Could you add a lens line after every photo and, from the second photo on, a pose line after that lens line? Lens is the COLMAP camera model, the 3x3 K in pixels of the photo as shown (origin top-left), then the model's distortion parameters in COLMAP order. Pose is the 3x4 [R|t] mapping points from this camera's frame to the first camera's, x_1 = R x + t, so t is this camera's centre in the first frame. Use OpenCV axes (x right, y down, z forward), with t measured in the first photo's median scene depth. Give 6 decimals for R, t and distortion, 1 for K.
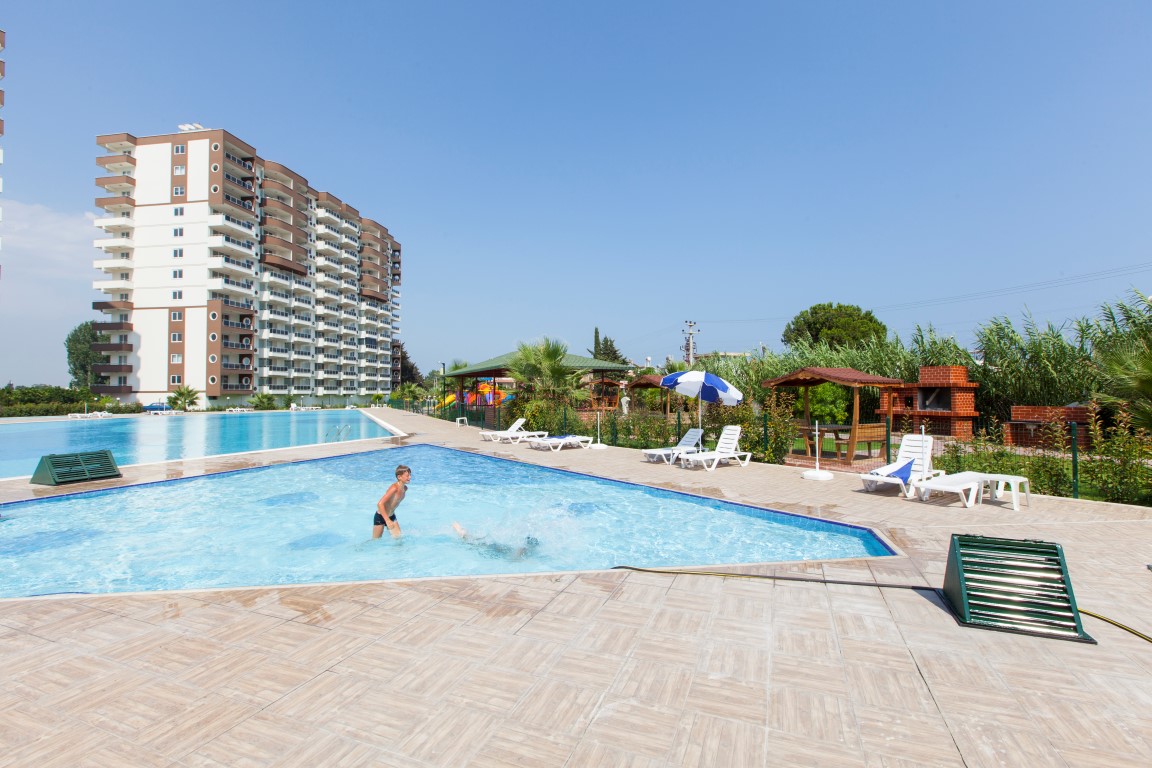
lens RADIAL K [[508.9, 0, 578.5], [0, 508.9, 381.7], [0, 0, 1]] dist [0.002564, -0.003363]
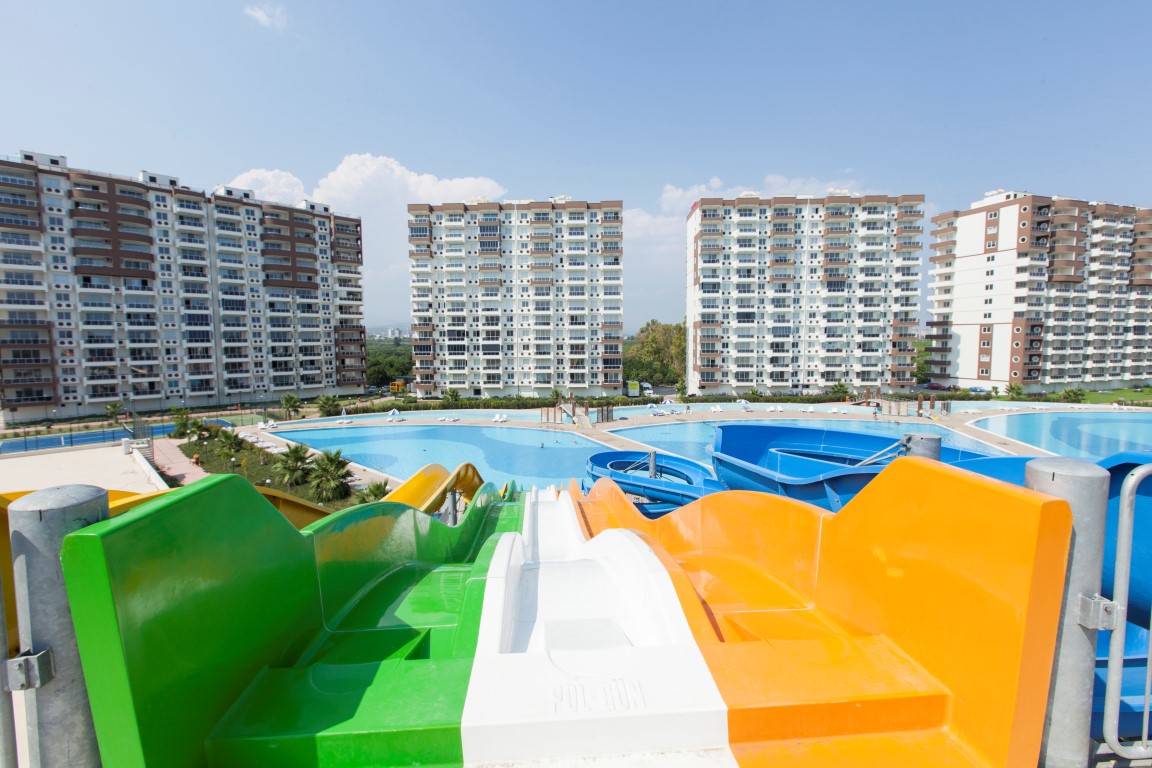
lens RADIAL K [[508.9, 0, 583.6], [0, 508.9, 381.2], [0, 0, 1]] dist [0.002564, -0.003363]
pose [[0.442508, 0.069358, -0.894079, 0.038121], [0.024949, 0.995667, 0.089586, -0.137437], [0.896418, -0.061949, 0.438860, -0.712760]]
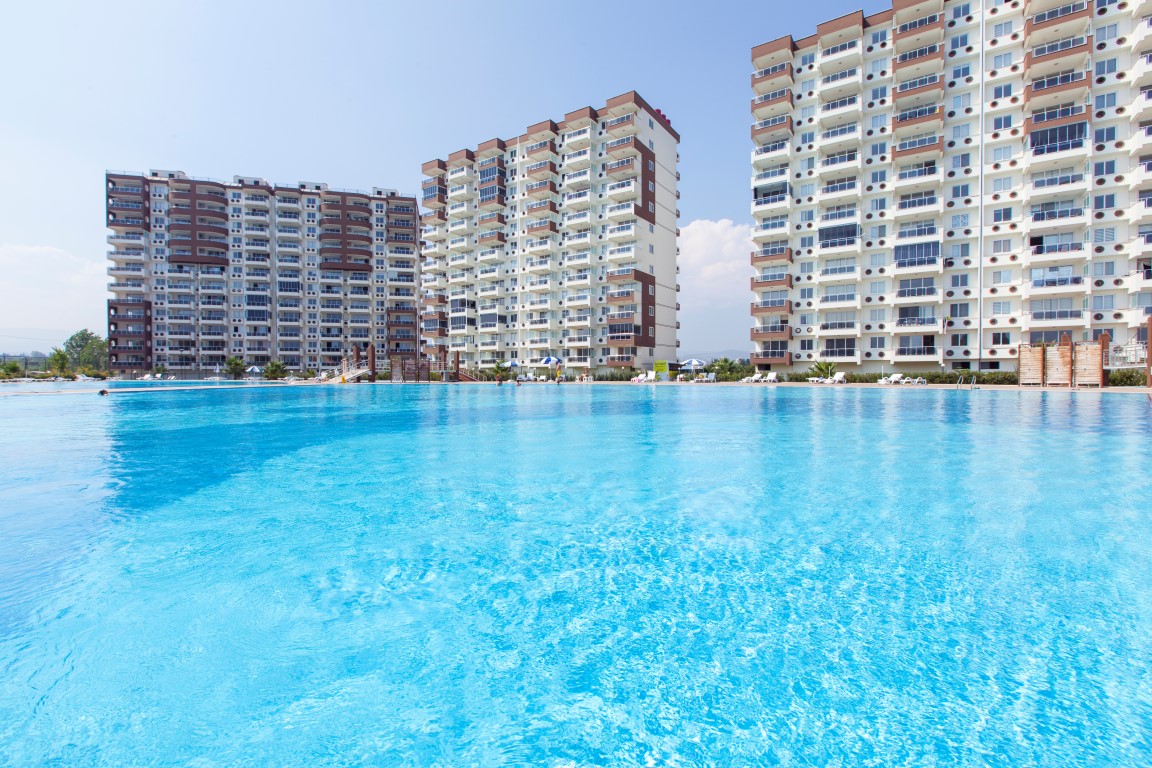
lens RADIAL K [[508.9, 0, 574.6], [0, 508.9, 380.0], [0, 0, 1]] dist [0.002564, -0.003363]
pose [[-0.099931, 0.018851, -0.994816, -0.225182], [0.024633, 0.999561, 0.016466, 0.014170], [0.994689, -0.022860, -0.100351, -0.020272]]
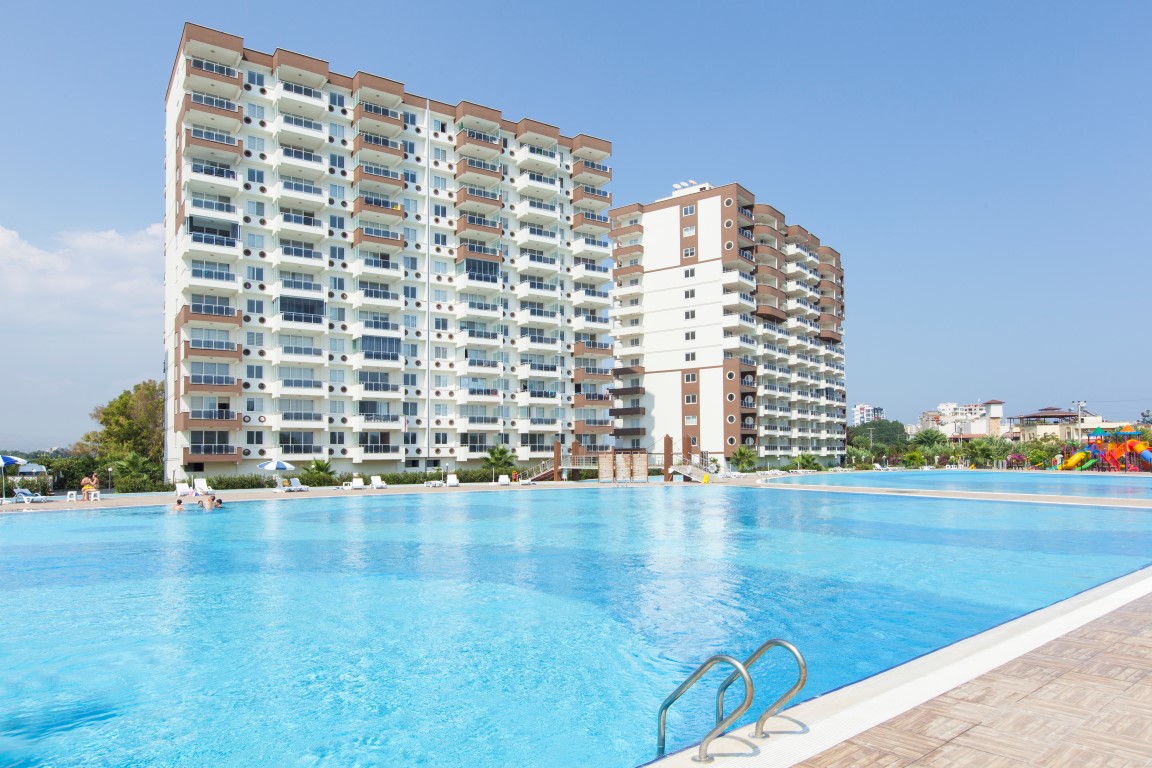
lens RADIAL K [[722.5, 0, 618.0], [0, 722.5, 432.8], [0, 0, 1]] dist [0.009233, -0.007457]
pose [[0.890634, -0.020493, -0.454260, -0.265196], [0.017769, 0.999789, -0.010264, -0.008383], [0.454374, 0.001069, 0.890810, -0.319303]]
